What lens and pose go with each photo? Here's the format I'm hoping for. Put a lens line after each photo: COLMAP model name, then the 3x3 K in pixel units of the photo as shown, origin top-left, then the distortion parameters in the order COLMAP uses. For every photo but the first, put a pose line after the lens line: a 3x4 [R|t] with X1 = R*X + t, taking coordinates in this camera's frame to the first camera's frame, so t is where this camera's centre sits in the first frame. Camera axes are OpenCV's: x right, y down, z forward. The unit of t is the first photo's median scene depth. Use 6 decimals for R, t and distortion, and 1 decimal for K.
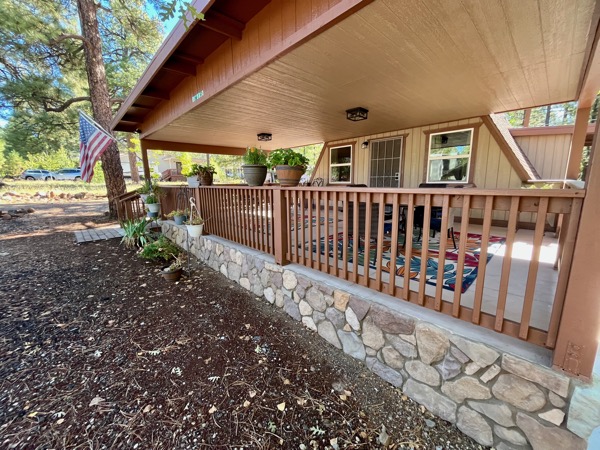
lens RADIAL K [[242.6, 0, 299.1], [0, 242.6, 224.2], [0, 0, 1]] dist [-0.001920, -0.000423]
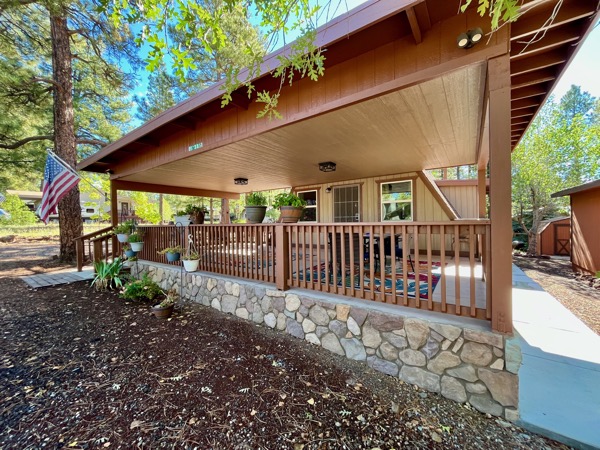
lens RADIAL K [[242.6, 0, 299.7], [0, 242.6, 223.7], [0, 0, 1]] dist [-0.001920, -0.000423]
pose [[0.981377, -0.004673, 0.192036, -0.160554], [0.037255, 0.985353, -0.166406, 0.037746], [-0.188446, 0.170461, 0.967177, -0.135954]]
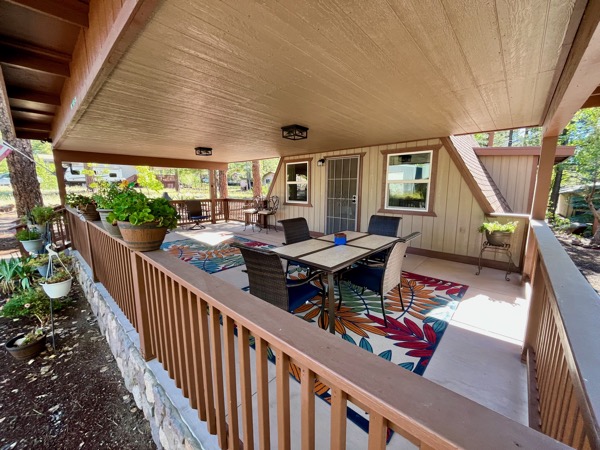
lens RADIAL K [[242.6, 0, 299.7], [0, 242.6, 224.2], [0, 0, 1]] dist [-0.001920, -0.000423]
pose [[0.996957, 0.002188, 0.077922, 0.222789], [-0.000536, 0.999775, -0.021223, -0.144038], [-0.077951, 0.021116, 0.996734, 0.214223]]
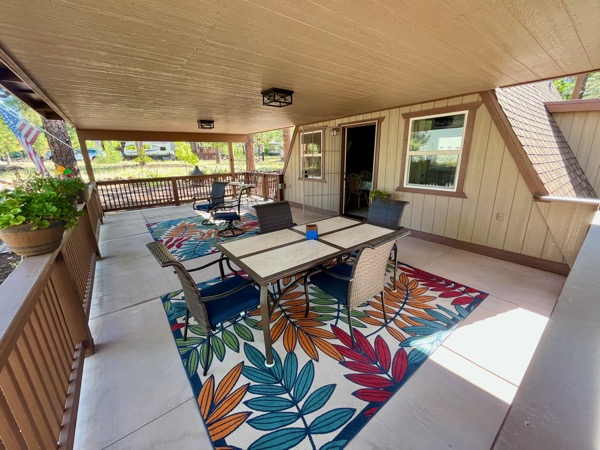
lens RADIAL K [[242.6, 0, 299.0], [0, 242.6, 224.3], [0, 0, 1]] dist [-0.001920, -0.000423]
pose [[0.994590, 0.020779, -0.101776, 0.436730], [-0.010230, 0.994619, 0.103092, -0.196723], [0.103370, -0.101493, 0.989451, 0.341154]]
